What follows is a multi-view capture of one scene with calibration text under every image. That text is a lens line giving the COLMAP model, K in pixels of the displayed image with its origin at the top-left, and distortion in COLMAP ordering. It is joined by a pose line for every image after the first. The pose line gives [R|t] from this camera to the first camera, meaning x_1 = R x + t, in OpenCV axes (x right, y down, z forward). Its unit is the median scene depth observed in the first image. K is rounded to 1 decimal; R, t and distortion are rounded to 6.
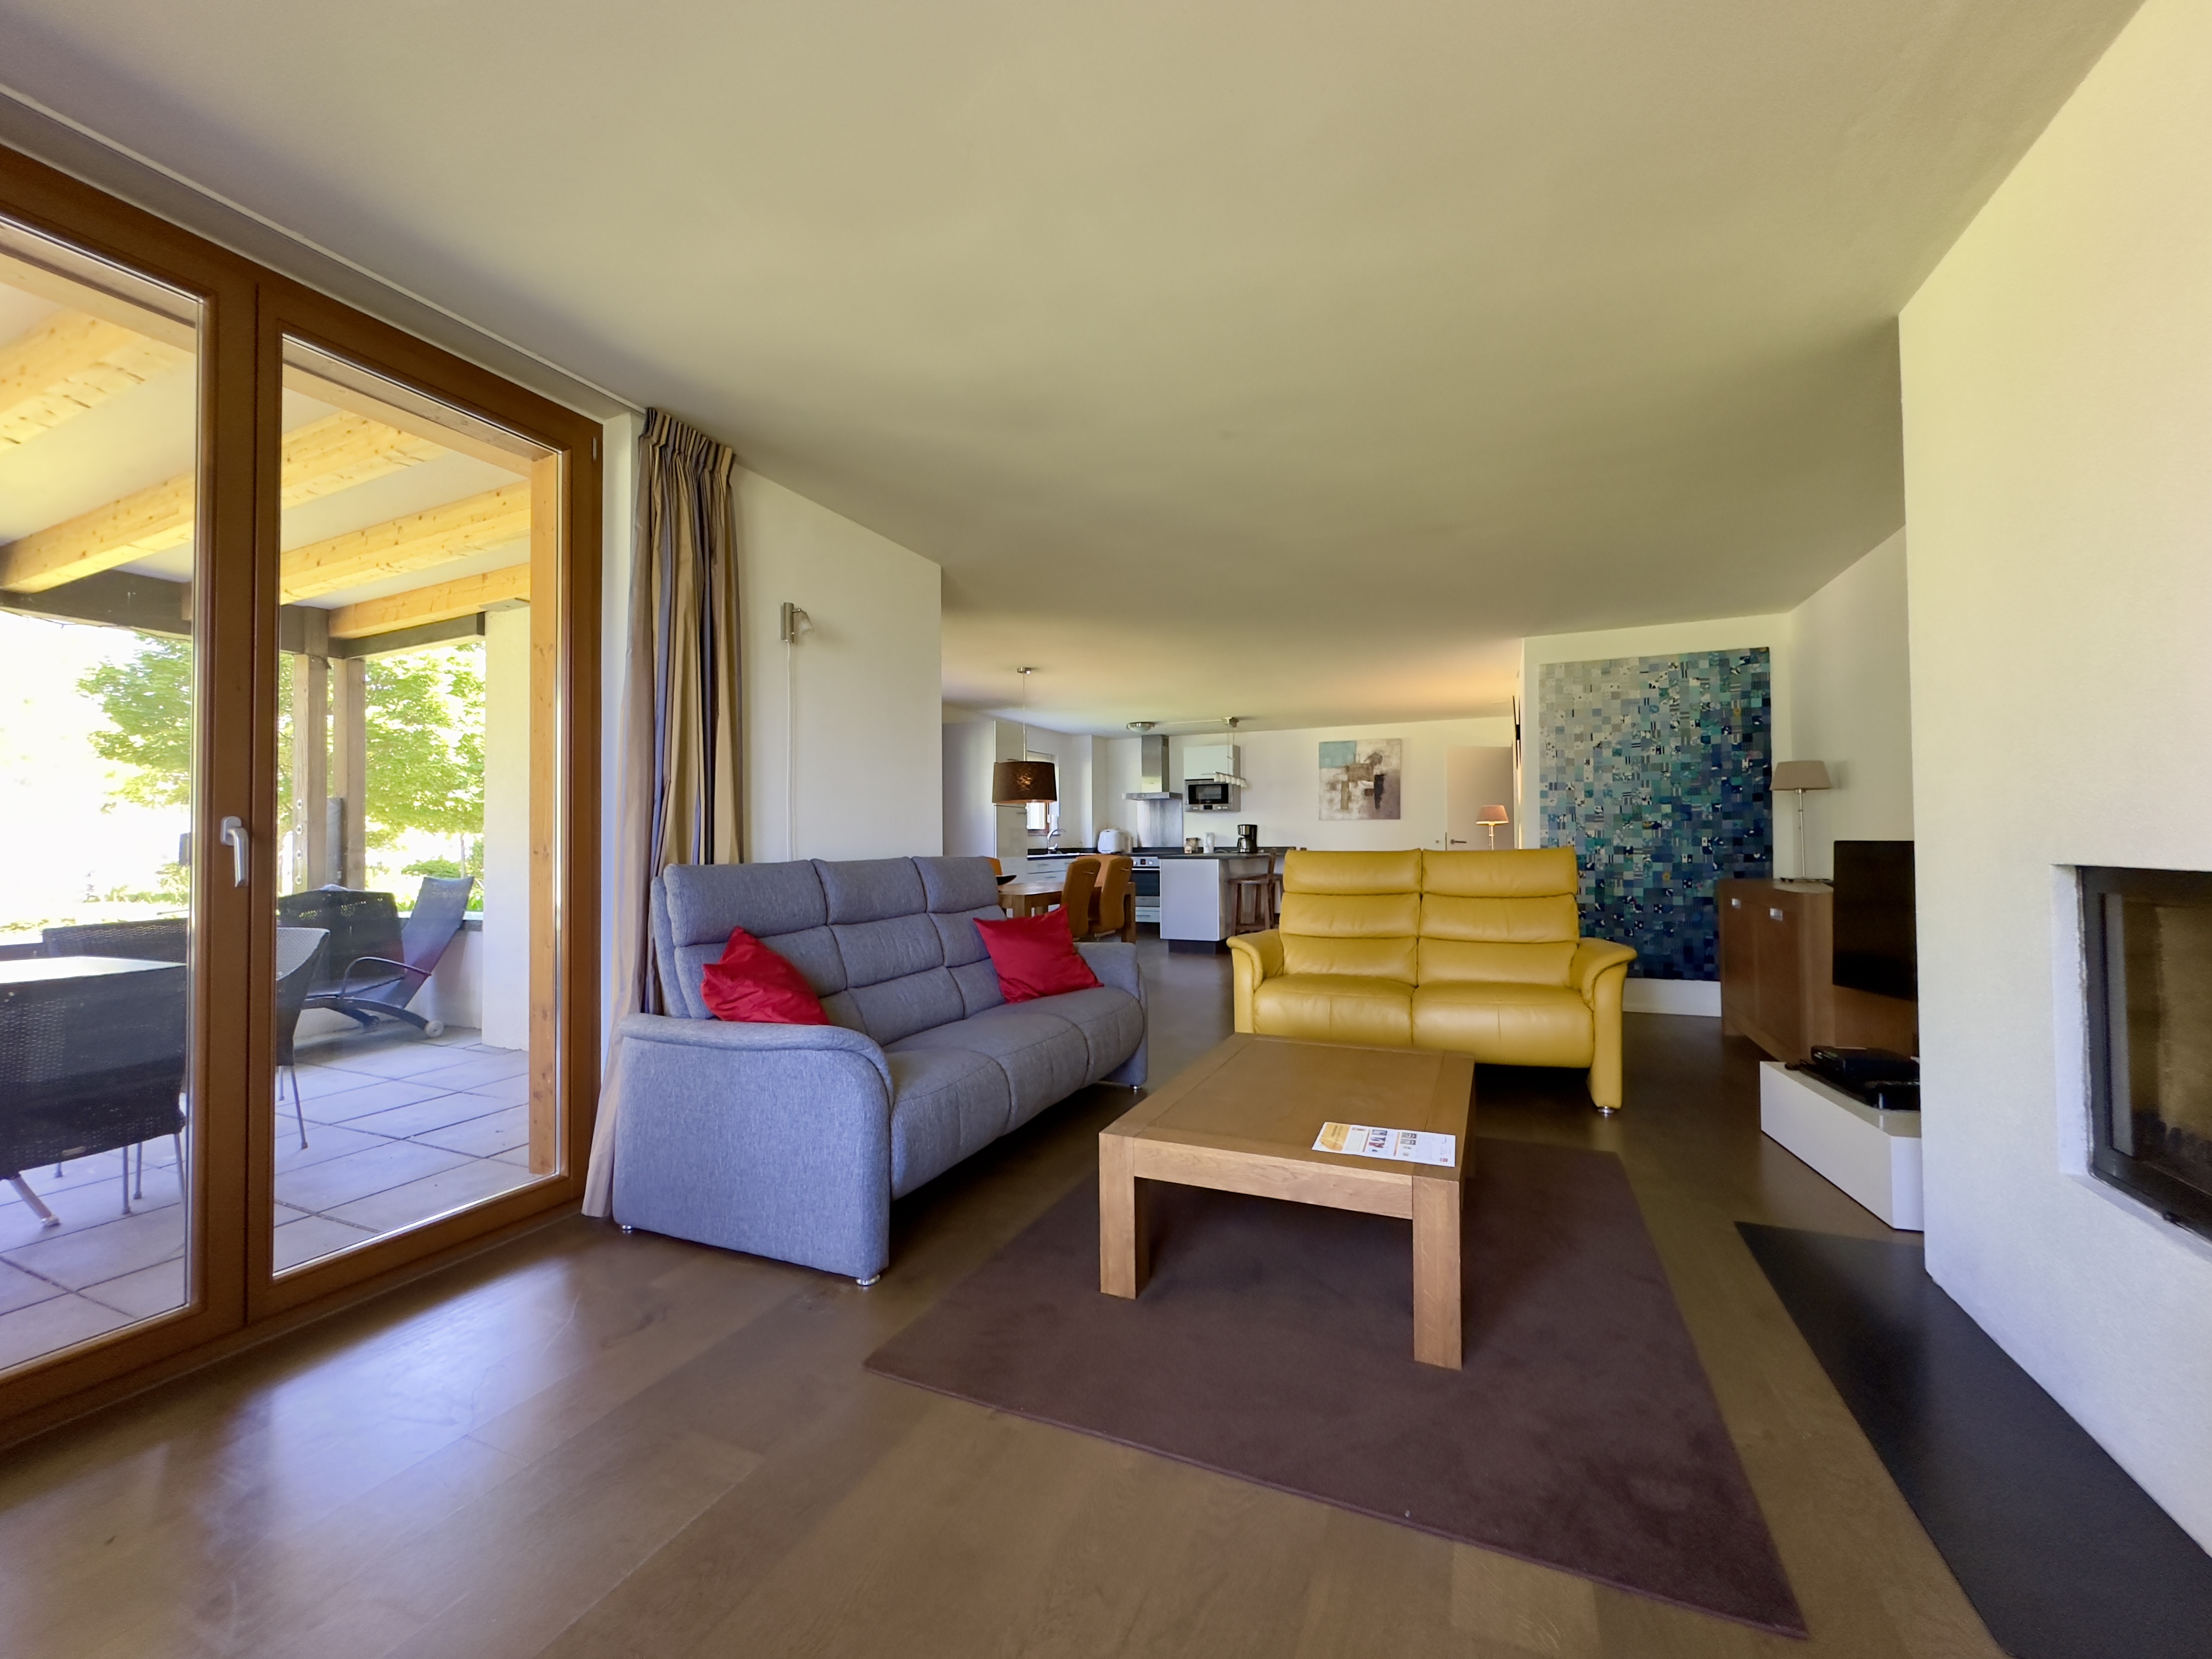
lens RADIAL K [[879.3, 0, 1109.0], [0, 879.3, 830.8], [0, 0, 1]] dist [-0.006677, 0.001238]
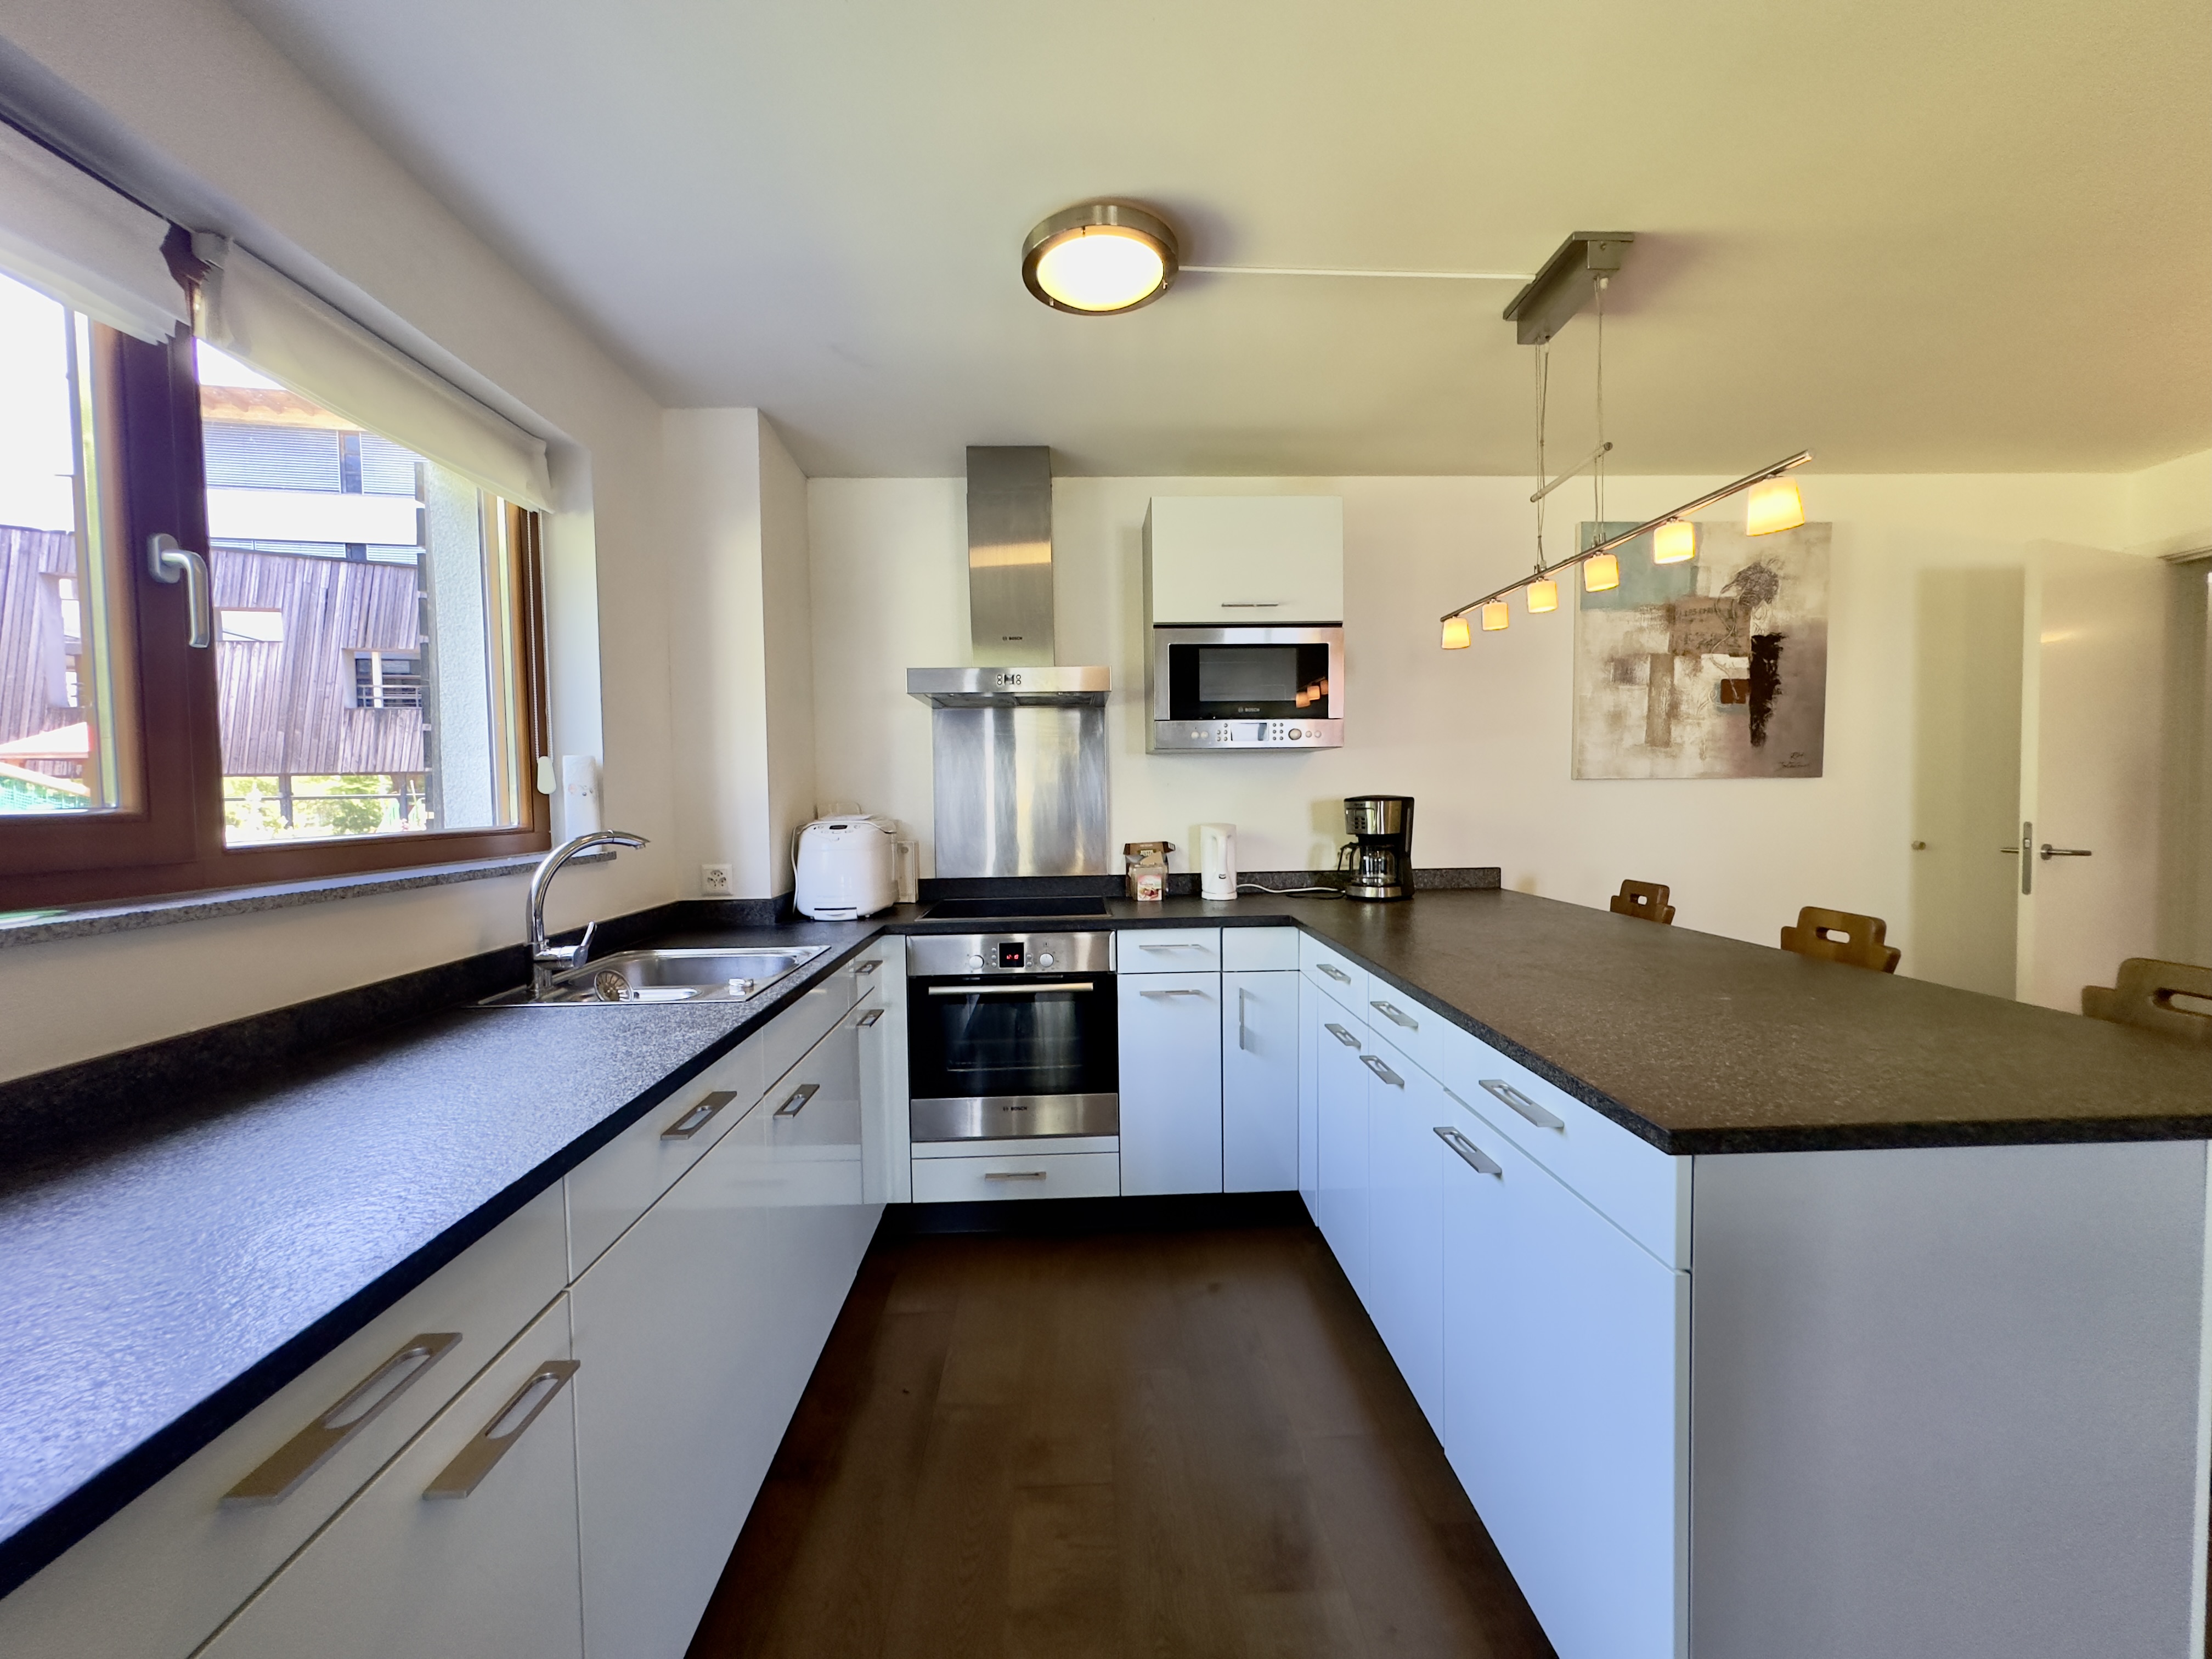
lens RADIAL K [[879.3, 0, 1102.3], [0, 879.3, 828.5], [0, 0, 1]] dist [-0.006677, 0.001238]
pose [[0.905278, -0.023840, 0.424150, -0.124808], [0.005592, 0.999006, 0.044216, -0.030236], [-0.424783, -0.037656, 0.904512, 2.426840]]
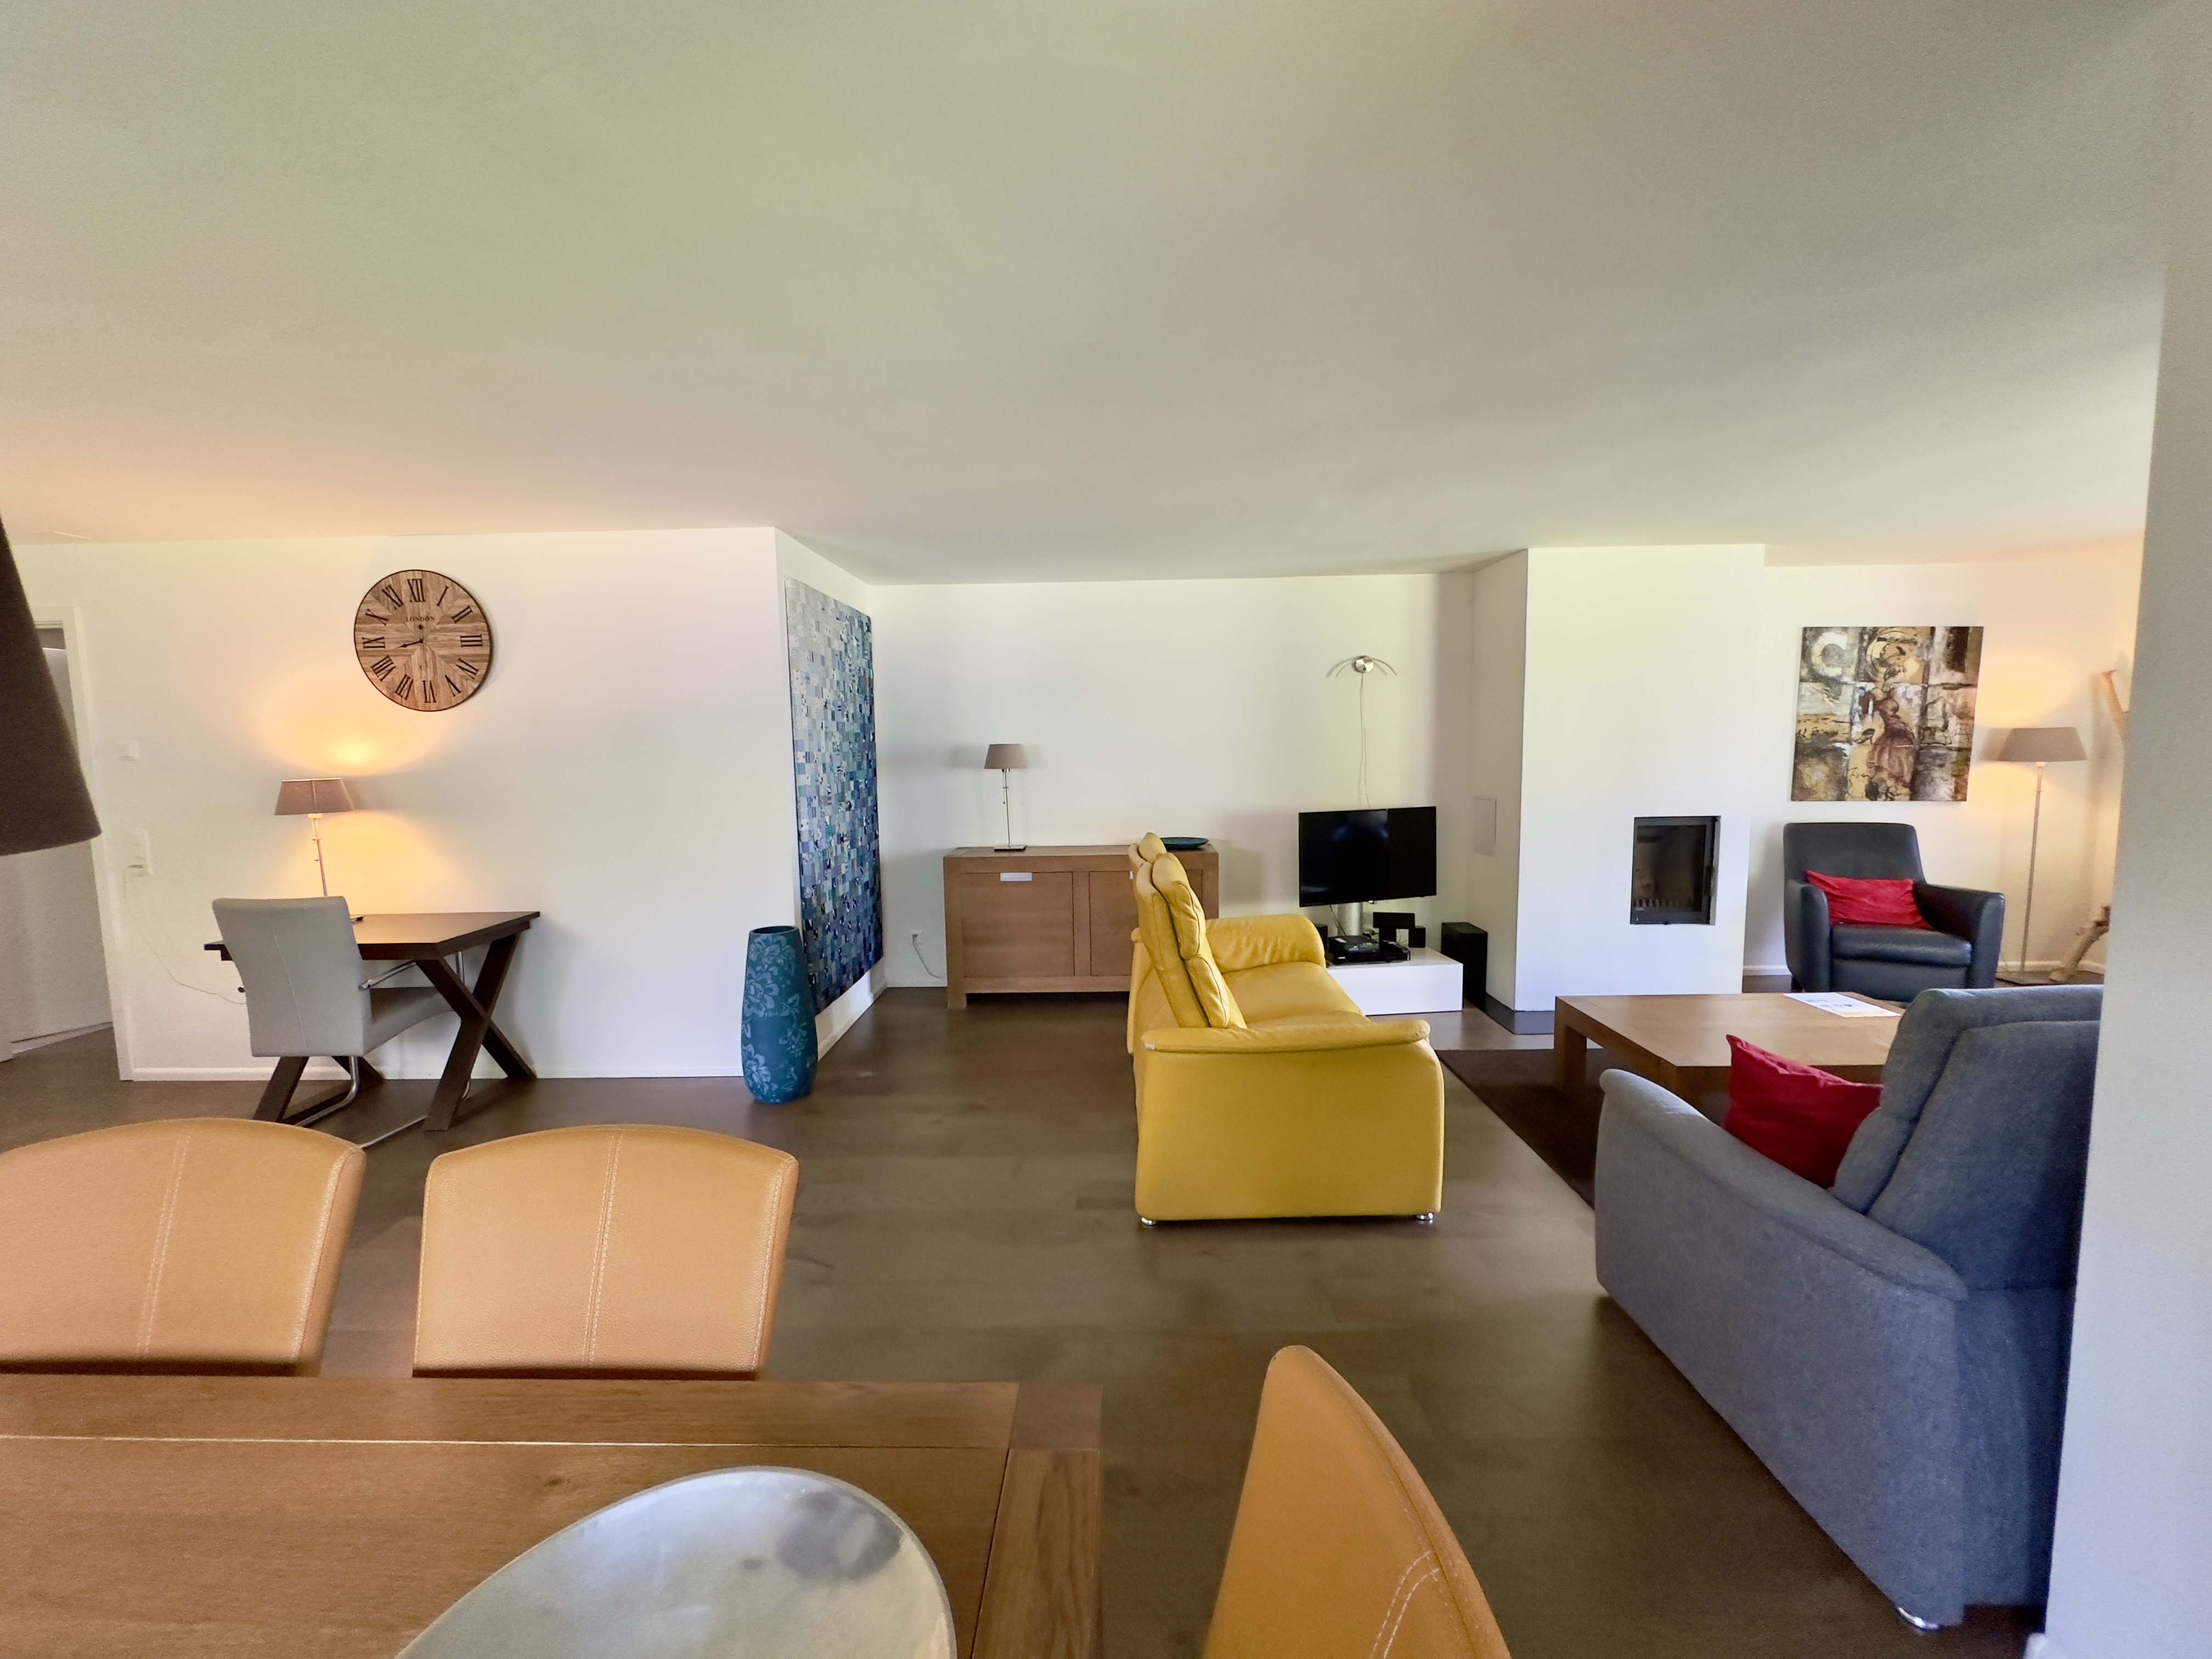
lens RADIAL K [[879.3, 0, 1099.6], [0, 879.3, 828.4], [0, 0, 1]] dist [-0.006677, 0.001238]
pose [[-0.379621, -0.071020, 0.922412, -0.402188], [0.009403, 0.996701, 0.080610, -0.080829], [-0.925094, 0.039274, -0.377701, 1.759250]]
